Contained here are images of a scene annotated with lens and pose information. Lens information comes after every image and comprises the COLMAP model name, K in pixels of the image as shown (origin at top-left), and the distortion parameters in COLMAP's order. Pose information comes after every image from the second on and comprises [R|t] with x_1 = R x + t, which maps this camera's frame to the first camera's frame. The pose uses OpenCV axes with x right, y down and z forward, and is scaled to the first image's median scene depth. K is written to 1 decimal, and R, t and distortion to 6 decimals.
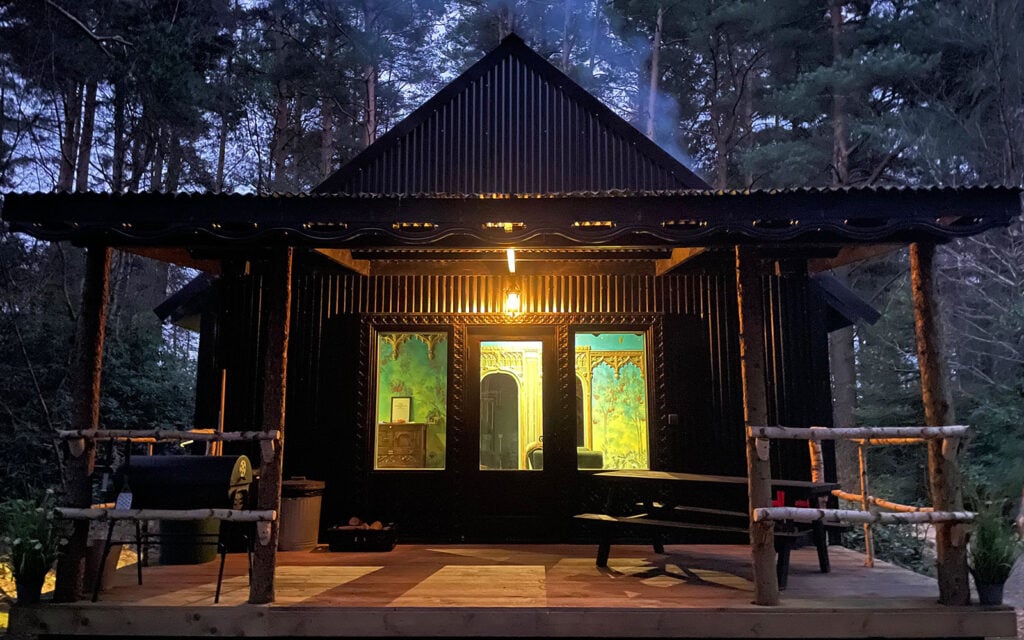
lens RADIAL K [[762.0, 0, 512.0], [0, 762.0, 320.0], [0, 0, 1]] dist [0.007367, 0.001795]
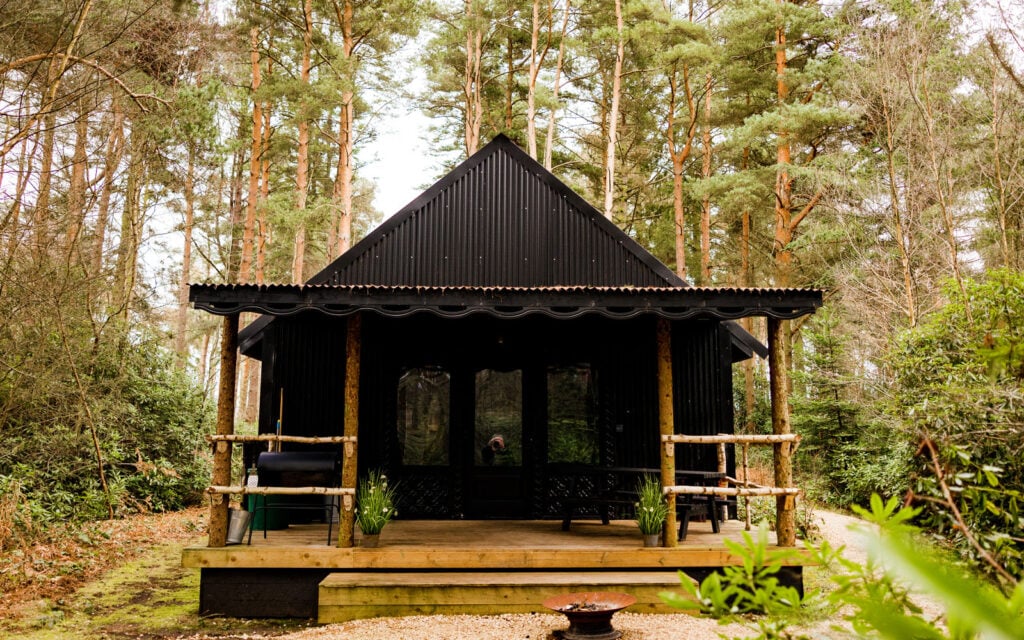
lens RADIAL K [[866.8, 0, 512.0], [0, 866.8, 320.0], [0, 0, 1]] dist [-0.000631, 0.002211]
pose [[0.998102, 0.011556, 0.060485, -0.095036], [-0.012564, 0.999788, 0.016307, -0.111484], [-0.060284, -0.017036, 0.998036, -0.693858]]
